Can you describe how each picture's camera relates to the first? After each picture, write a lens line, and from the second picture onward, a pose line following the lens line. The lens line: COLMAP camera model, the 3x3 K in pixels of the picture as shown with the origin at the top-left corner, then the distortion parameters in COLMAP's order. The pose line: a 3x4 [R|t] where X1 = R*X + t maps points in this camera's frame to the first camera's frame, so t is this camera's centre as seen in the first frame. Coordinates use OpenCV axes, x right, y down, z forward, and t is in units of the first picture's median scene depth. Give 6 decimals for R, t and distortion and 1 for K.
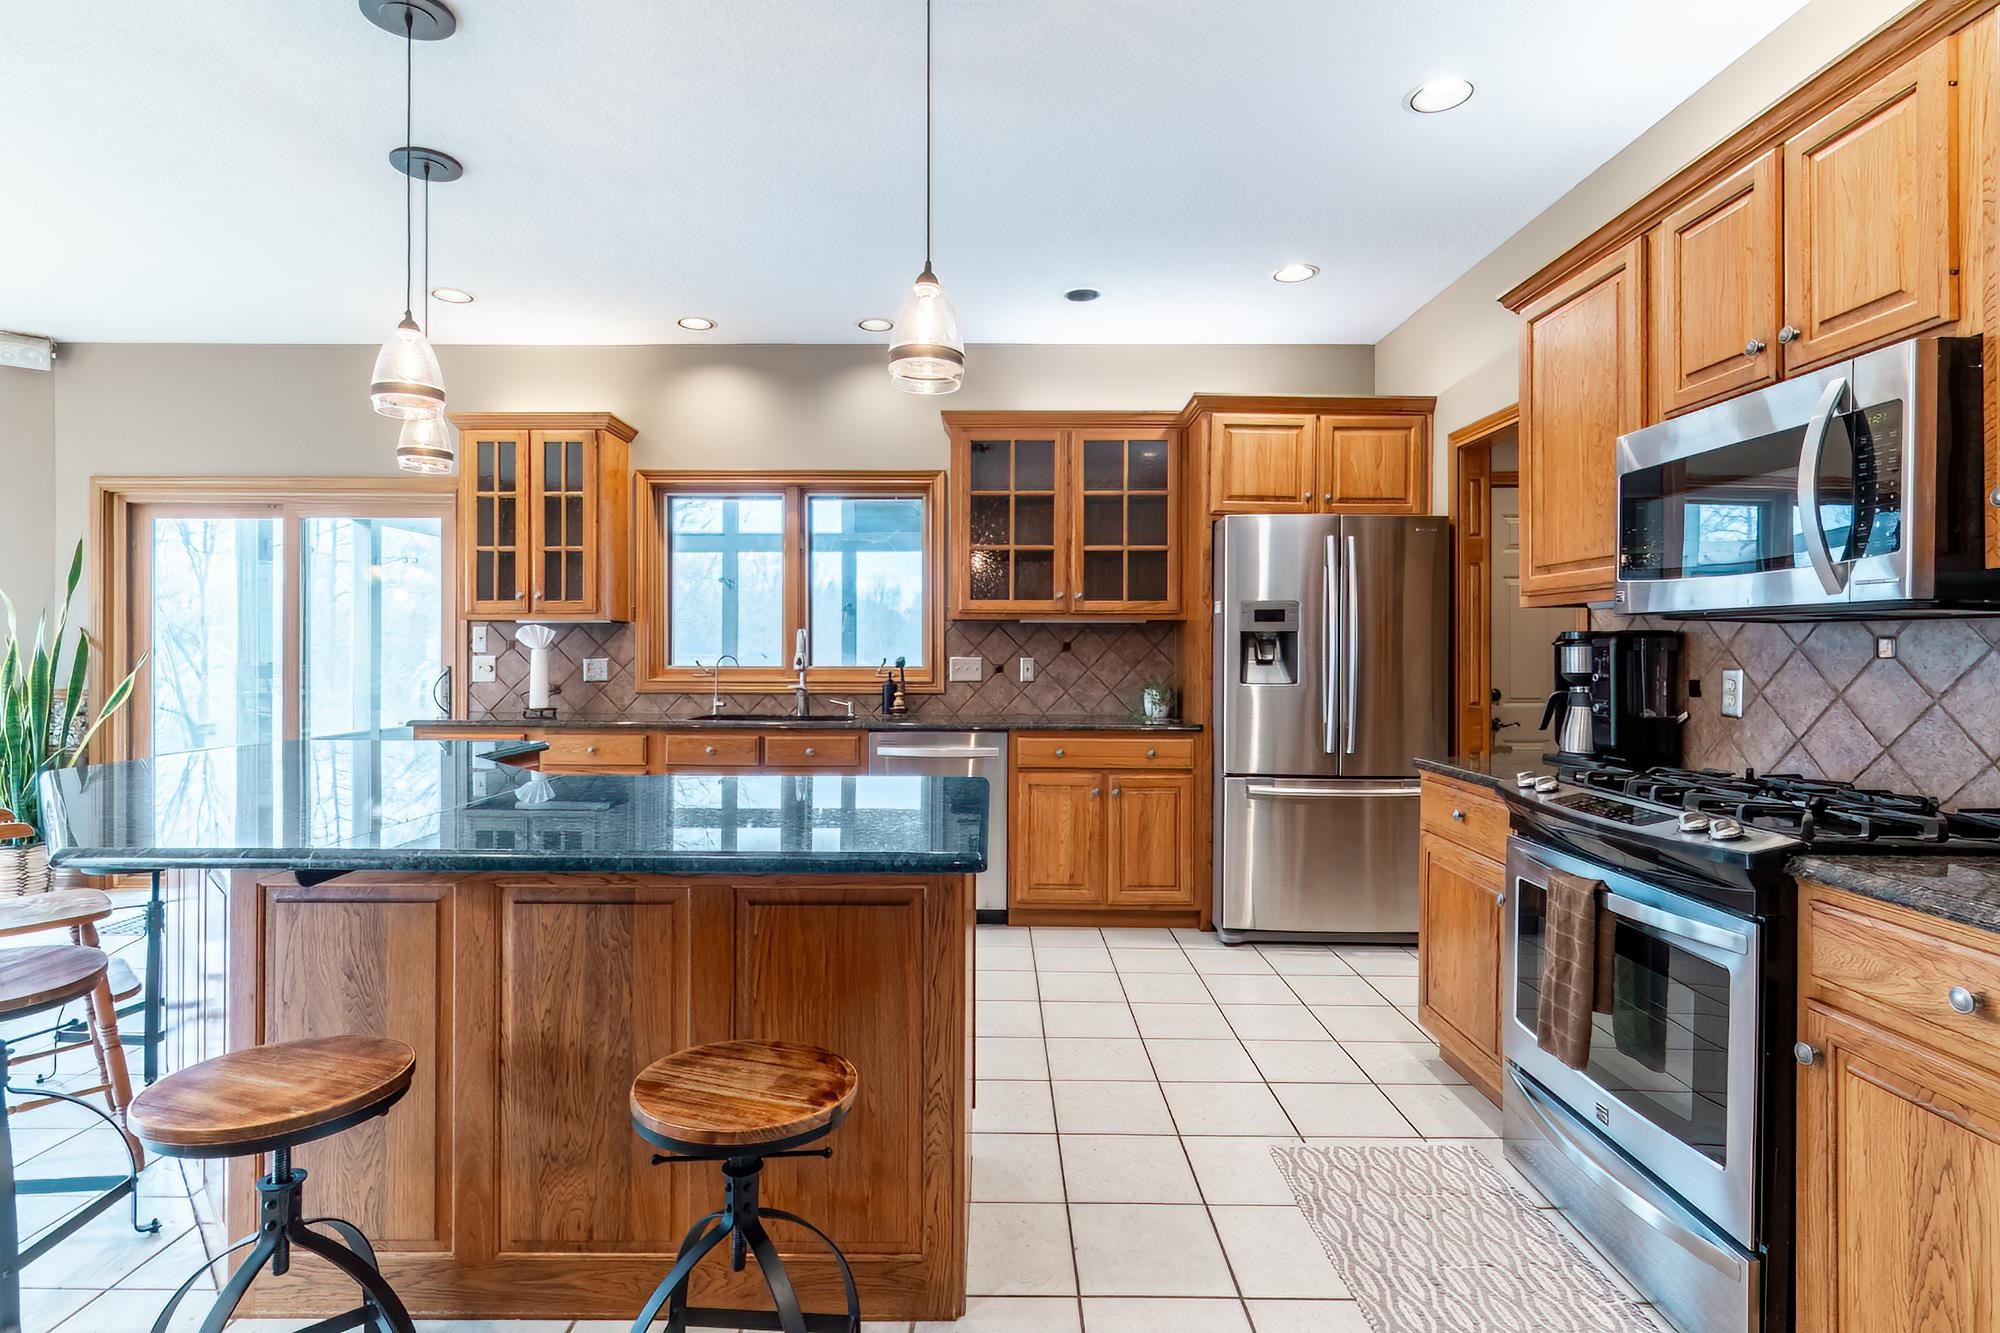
lens RADIAL K [[988.7, 0, 997.4], [0, 988.7, 646.0], [0, 0, 1]] dist [0.020293, -0.000340]
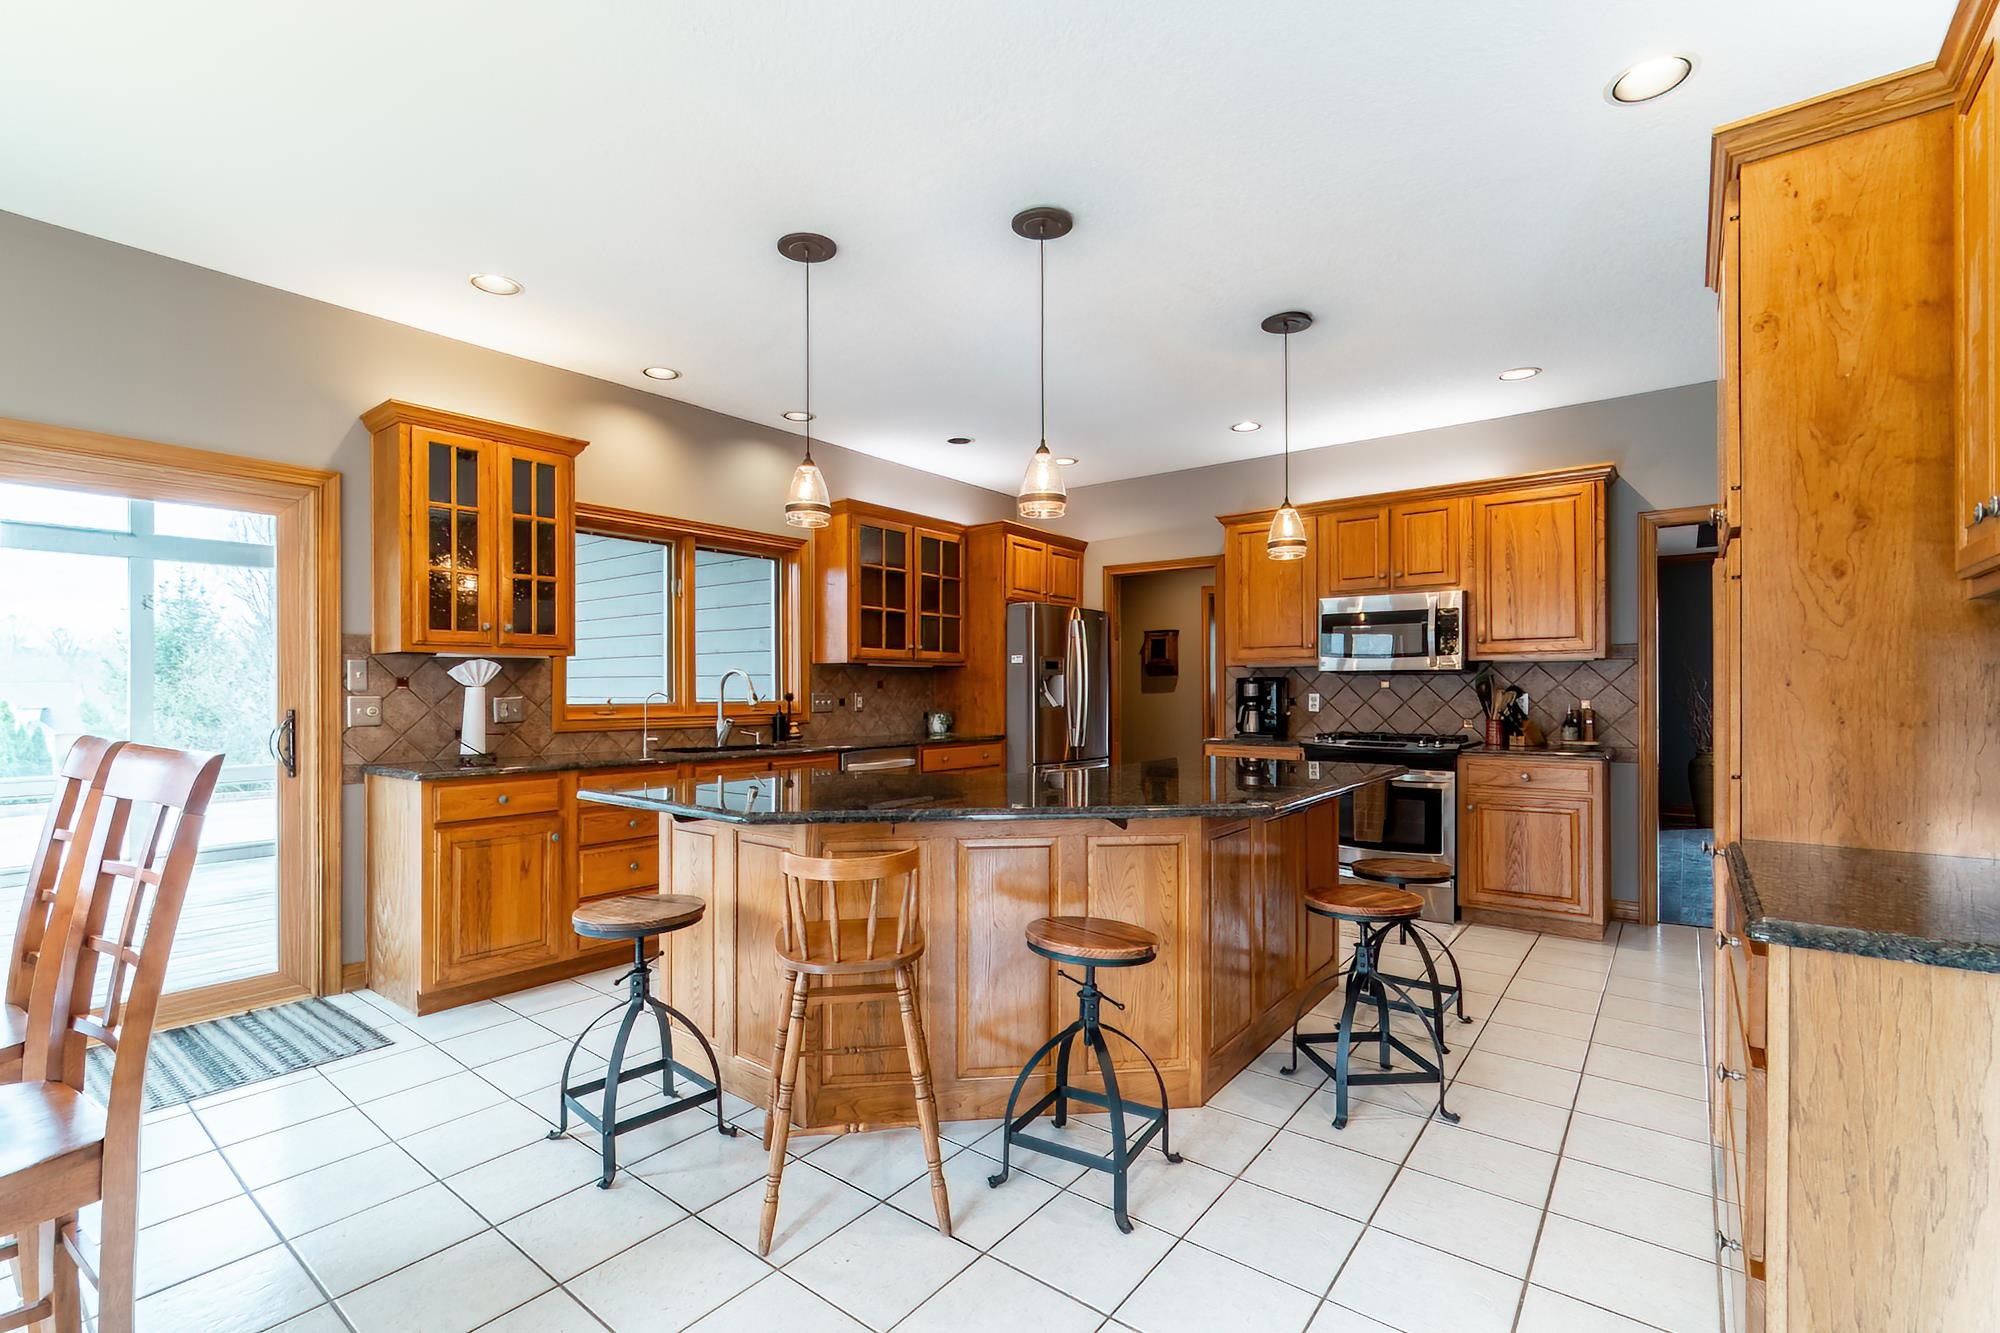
lens RADIAL K [[886.8, 0, 996.1], [0, 886.8, 686.6], [0, 0, 1]] dist [0.000374, -0.000580]
pose [[0.611097, -0.001817, 0.791553, -0.827798], [0.000014, 0.999997, 0.002286, 0.001091], [-0.791556, -0.001386, 0.611096, 0.155440]]
